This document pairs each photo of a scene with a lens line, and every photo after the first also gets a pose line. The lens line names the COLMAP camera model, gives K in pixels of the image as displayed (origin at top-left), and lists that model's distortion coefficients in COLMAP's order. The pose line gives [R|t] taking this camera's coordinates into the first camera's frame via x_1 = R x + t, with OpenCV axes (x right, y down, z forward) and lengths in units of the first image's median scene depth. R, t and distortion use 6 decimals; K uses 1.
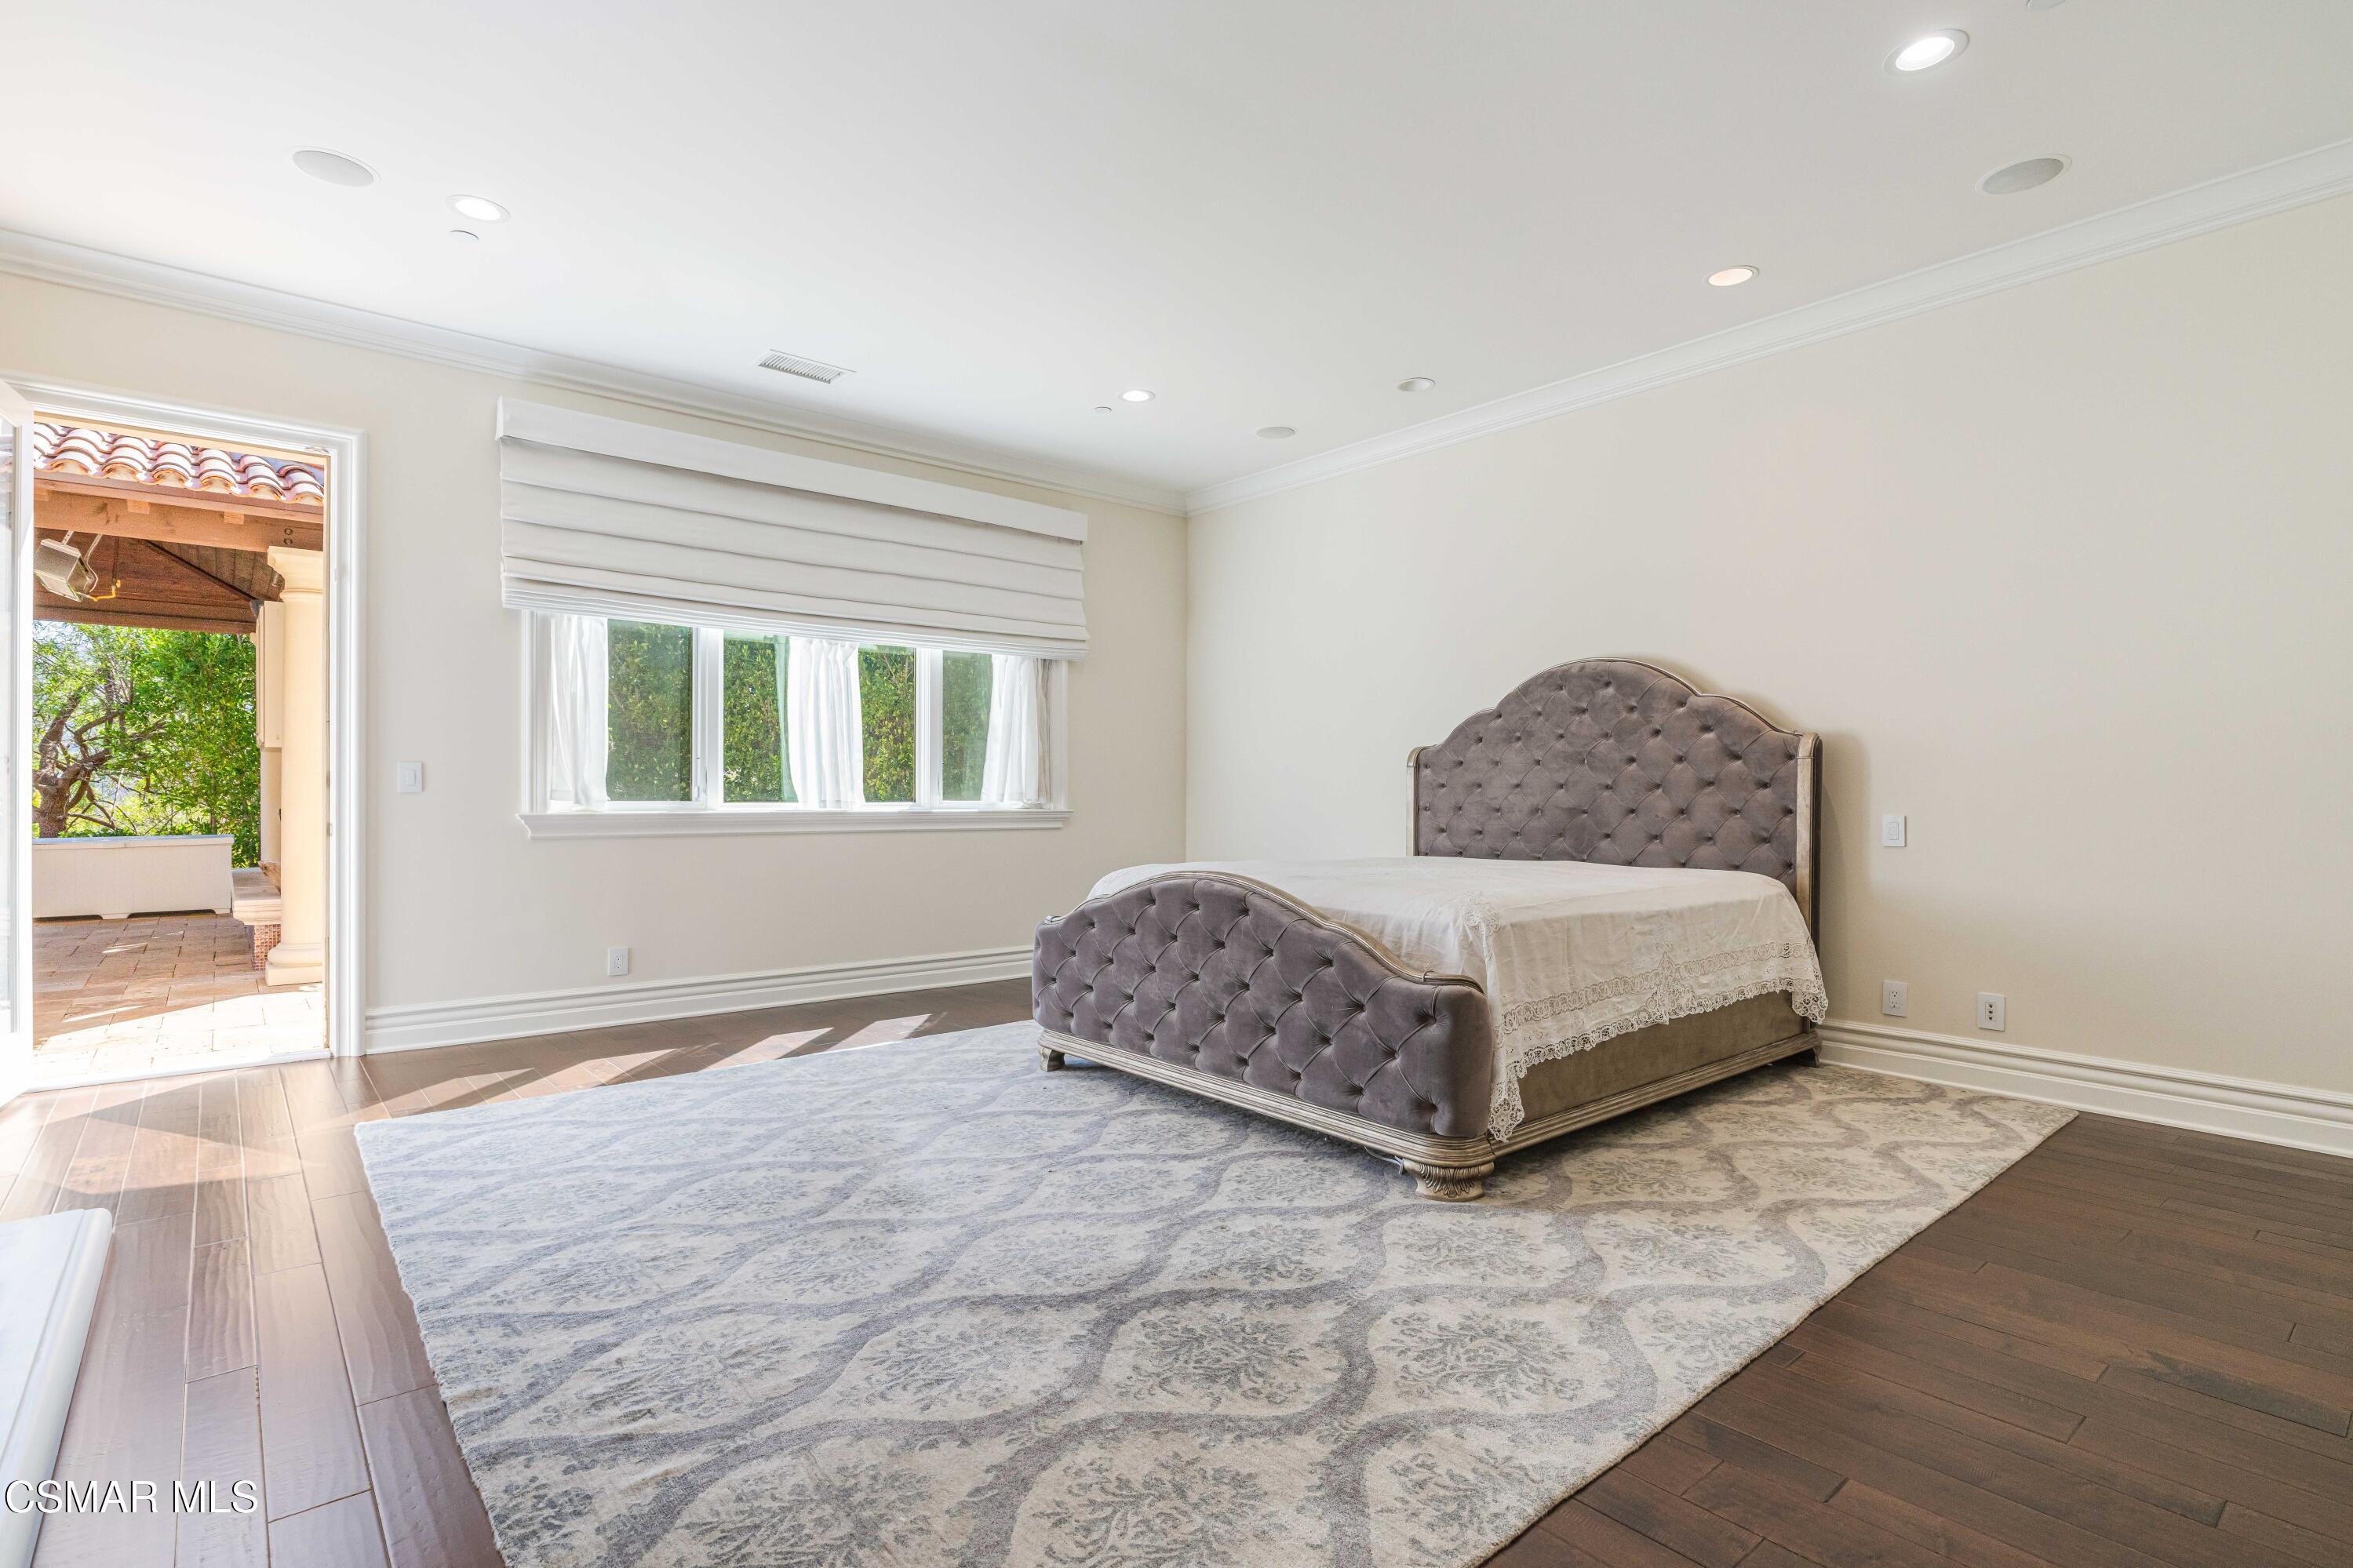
lens RADIAL K [[1111.3, 0, 1175.6], [0, 1111.3, 796.2], [0, 0, 1]] dist [-0.005732, -0.001243]
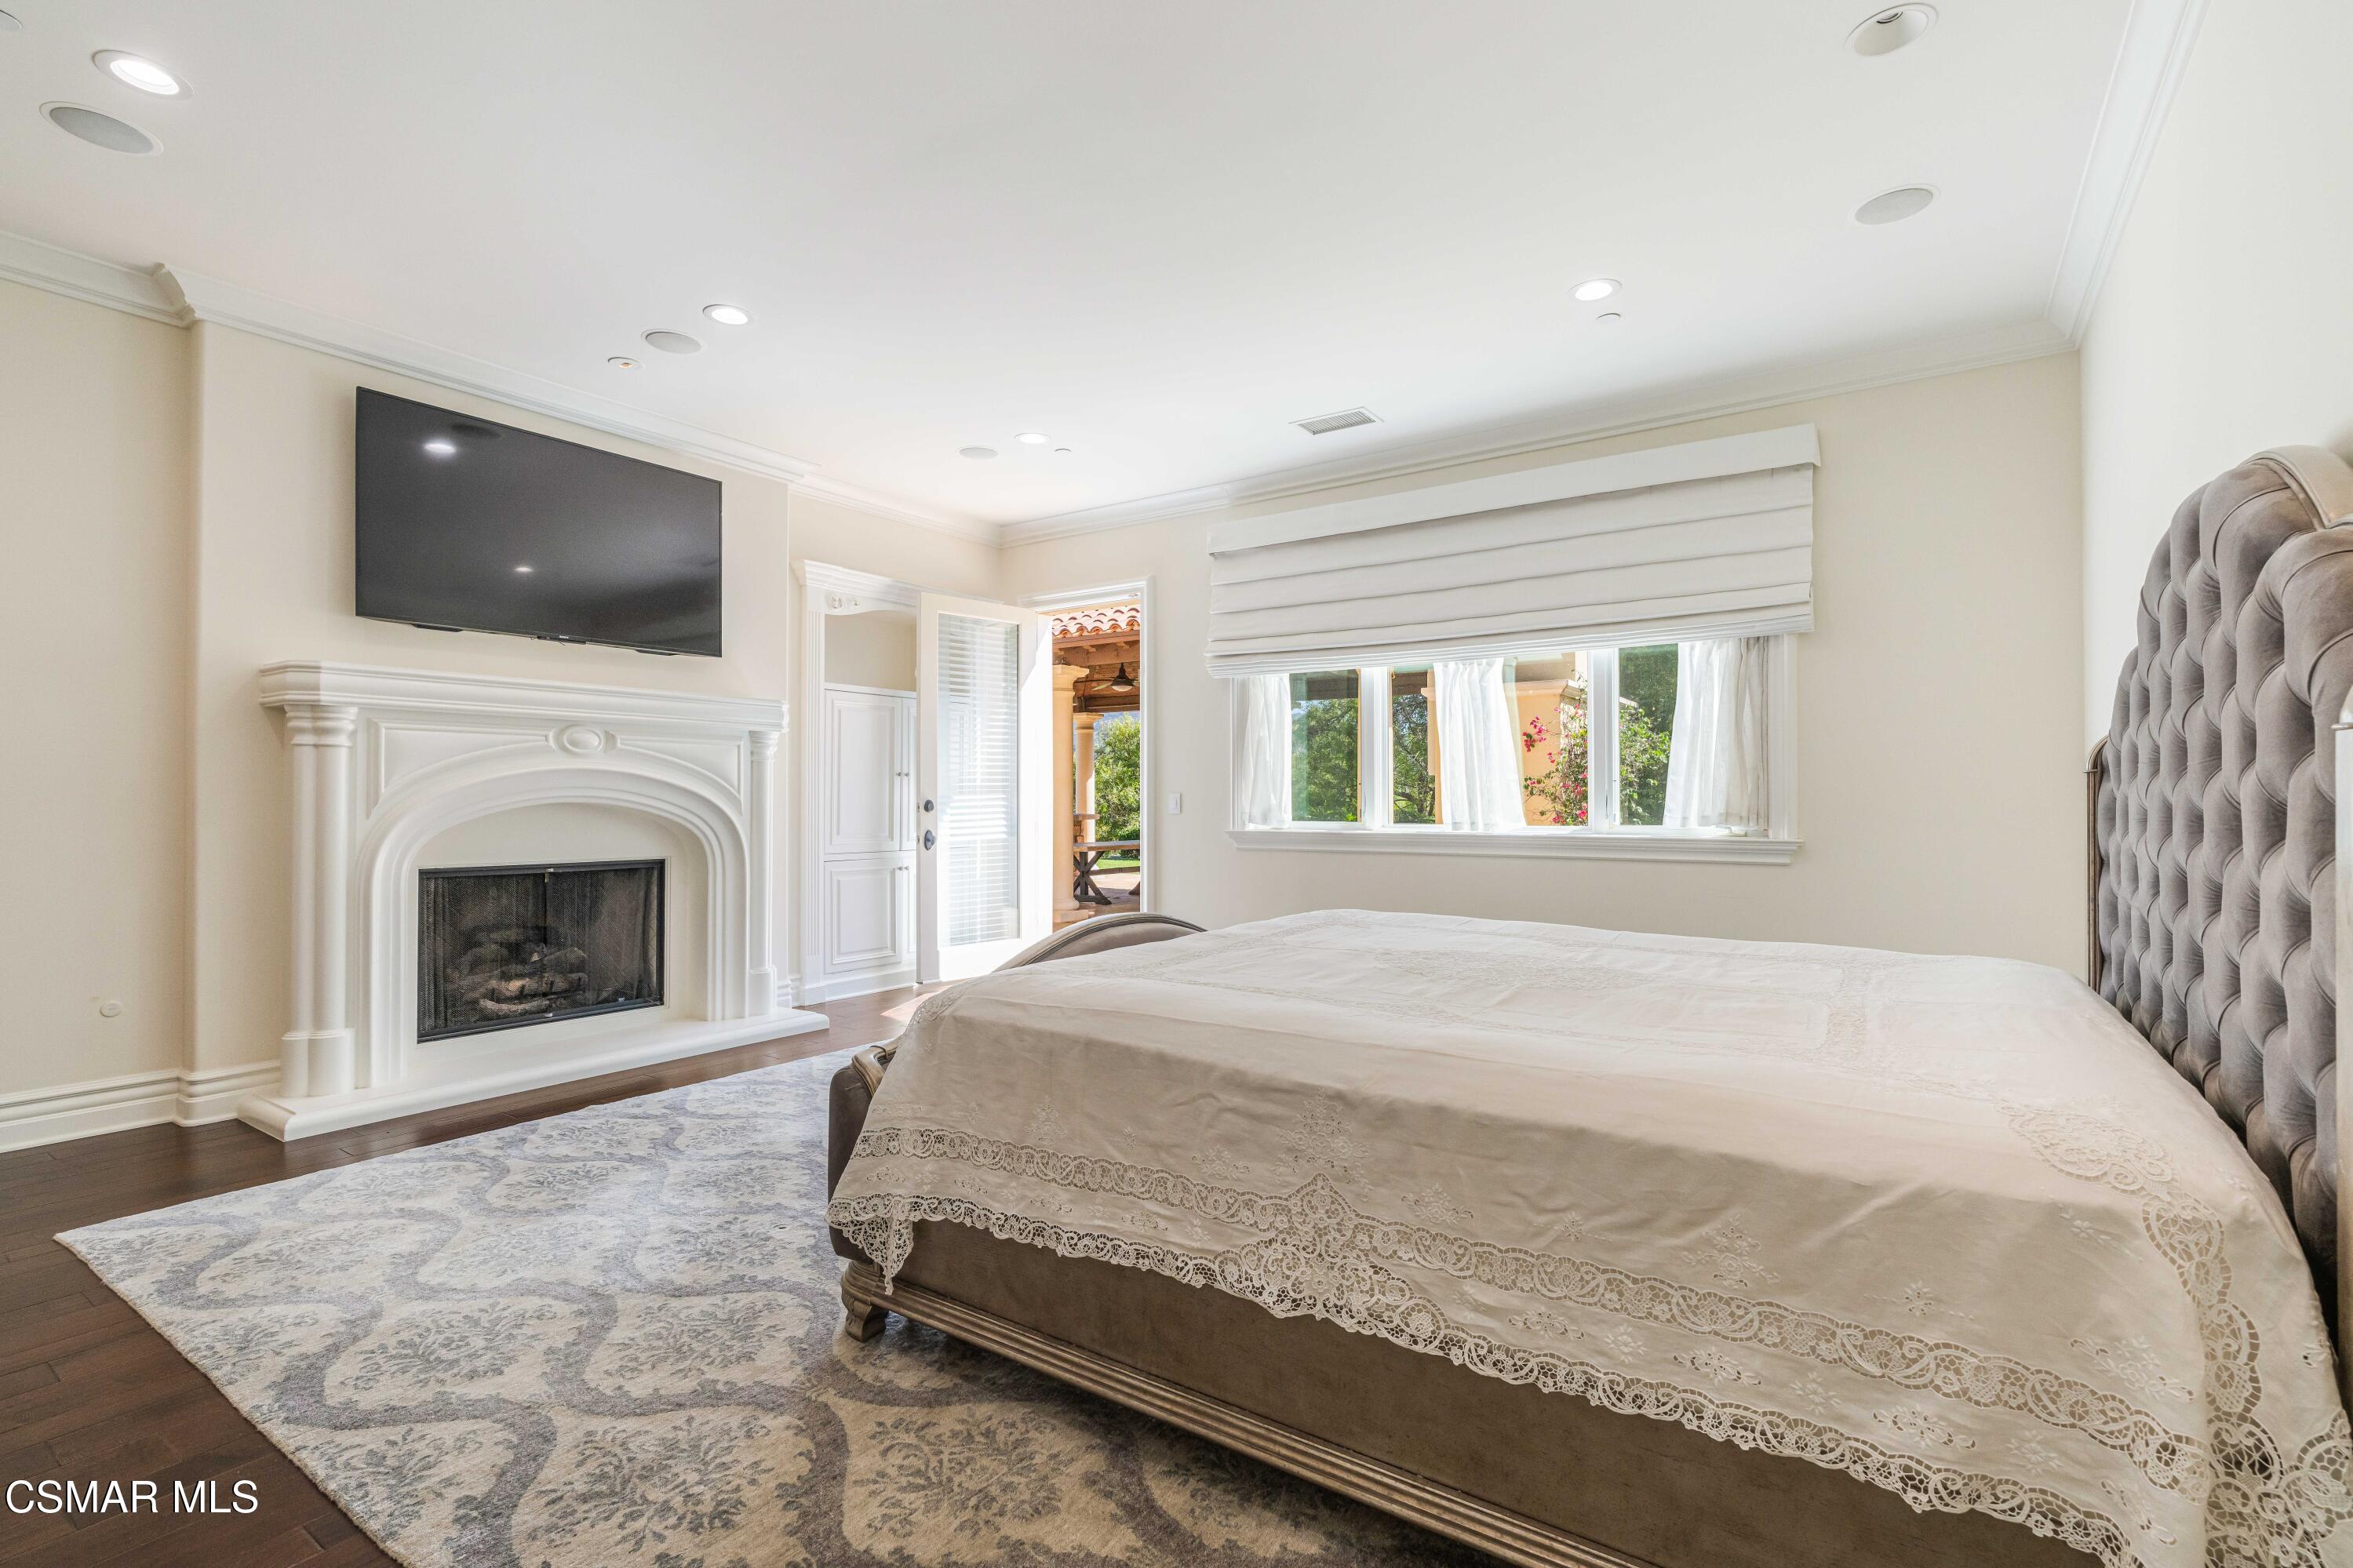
lens RADIAL K [[1068.7, 0, 1178.7], [0, 1068.7, 784.3], [0, 0, 1]] dist [-0.006593, 0.002146]
pose [[0.273257, -0.018544, -0.961762, 0.597056], [0.001019, 0.999819, -0.018988, -0.014290], [0.961941, 0.004209, 0.273227, 0.554933]]
